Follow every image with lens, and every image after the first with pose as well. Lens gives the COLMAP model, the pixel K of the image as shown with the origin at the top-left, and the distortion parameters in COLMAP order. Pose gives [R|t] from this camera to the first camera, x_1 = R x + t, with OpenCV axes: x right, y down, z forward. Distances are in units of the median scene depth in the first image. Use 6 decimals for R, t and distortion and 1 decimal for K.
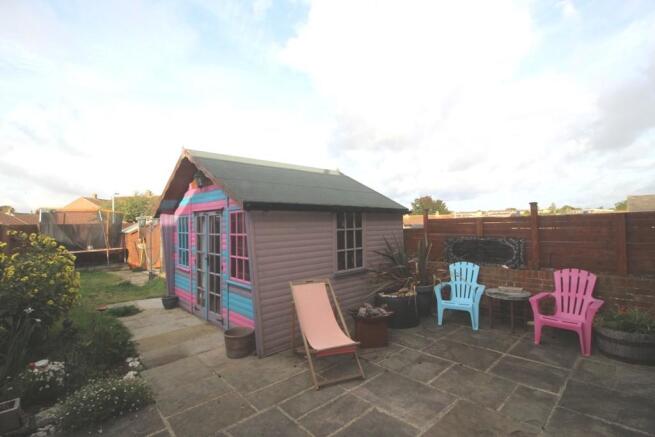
lens RADIAL K [[305.9, 0, 329.1], [0, 305.9, 217.9], [0, 0, 1]] dist [-0.012814, -0.007301]
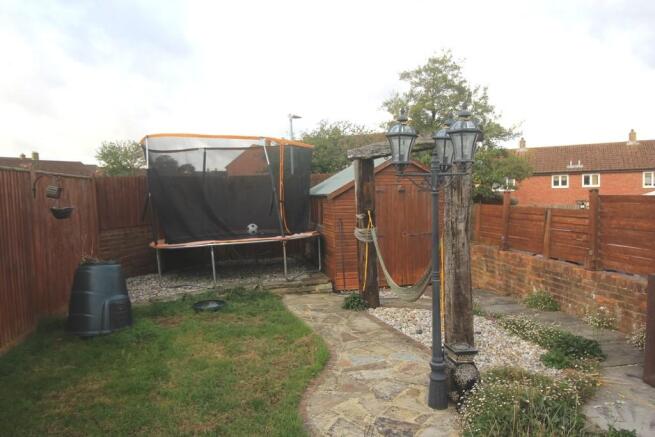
lens RADIAL K [[491.7, 0, 326.9], [0, 491.7, 219.2], [0, 0, 1]] dist [-0.000713, -0.000019]
pose [[0.853772, 0.012746, -0.520491, -0.944305], [0.040215, 0.995099, 0.090334, 0.062862], [0.519091, -0.098057, 0.849075, 1.320985]]
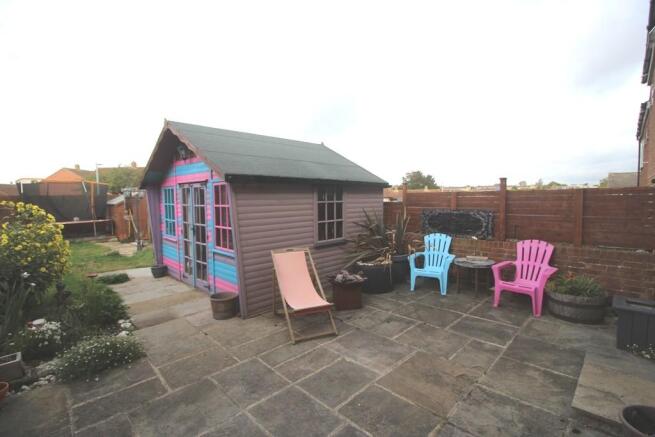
lens RADIAL K [[305.9, 0, 330.5], [0, 305.9, 219.0], [0, 0, 1]] dist [-0.012814, -0.007301]
pose [[0.999350, 0.005771, 0.035585, 0.039831], [-0.008922, 0.995991, 0.089012, 0.003612], [-0.034928, -0.089272, 0.995395, -0.060786]]
